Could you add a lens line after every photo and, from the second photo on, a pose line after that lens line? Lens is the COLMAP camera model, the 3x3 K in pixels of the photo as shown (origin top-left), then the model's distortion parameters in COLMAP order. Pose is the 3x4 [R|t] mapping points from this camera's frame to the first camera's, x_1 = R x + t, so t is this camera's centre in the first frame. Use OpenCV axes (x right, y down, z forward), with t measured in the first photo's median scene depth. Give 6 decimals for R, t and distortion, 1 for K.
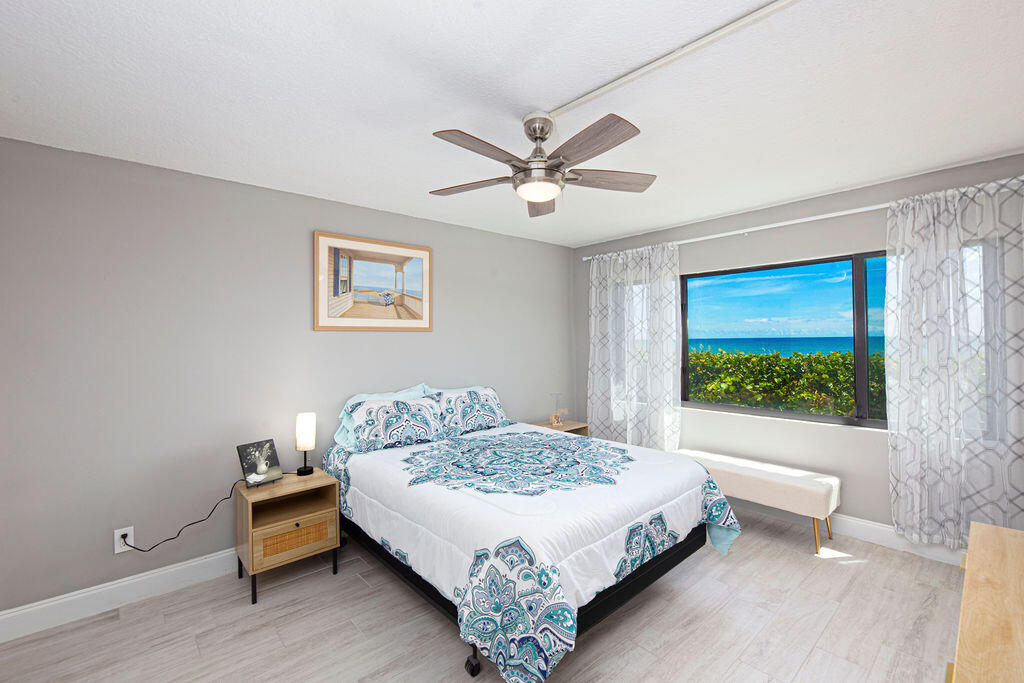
lens RADIAL K [[444.6, 0, 516.8], [0, 444.6, 334.4], [0, 0, 1]] dist [-0.003499, -0.000254]
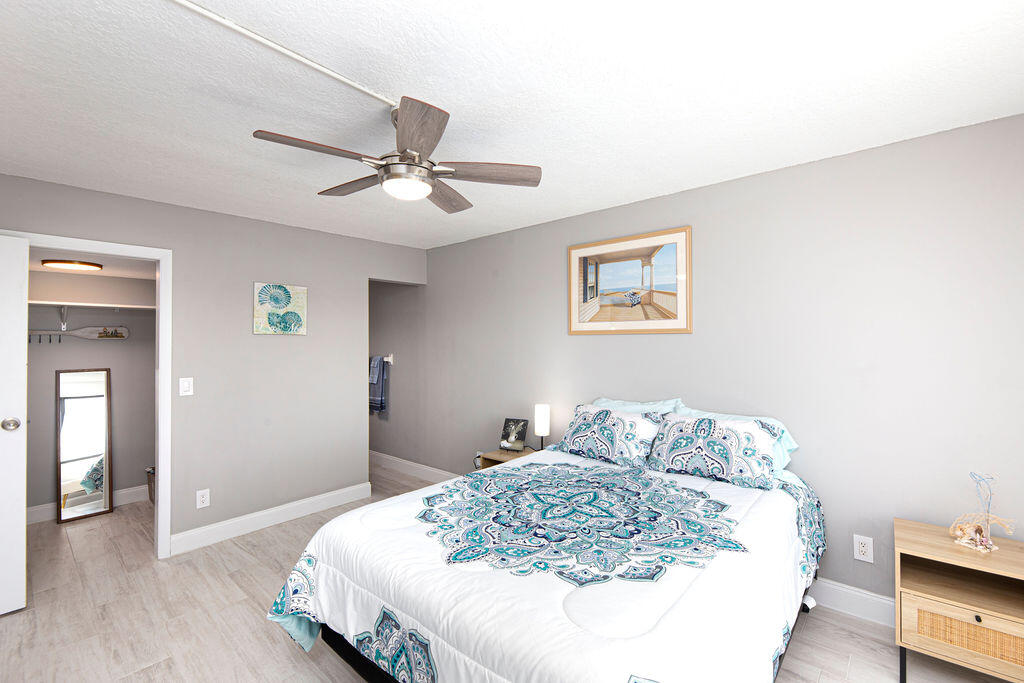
lens RADIAL K [[444.6, 0, 516.8], [0, 444.6, 334.4], [0, 0, 1]] dist [-0.003499, -0.000254]
pose [[0.114751, -0.004206, -0.993385, 0.622254], [0.015519, 0.999877, -0.002440, -0.008958], [0.993273, -0.015137, 0.114802, 0.699423]]
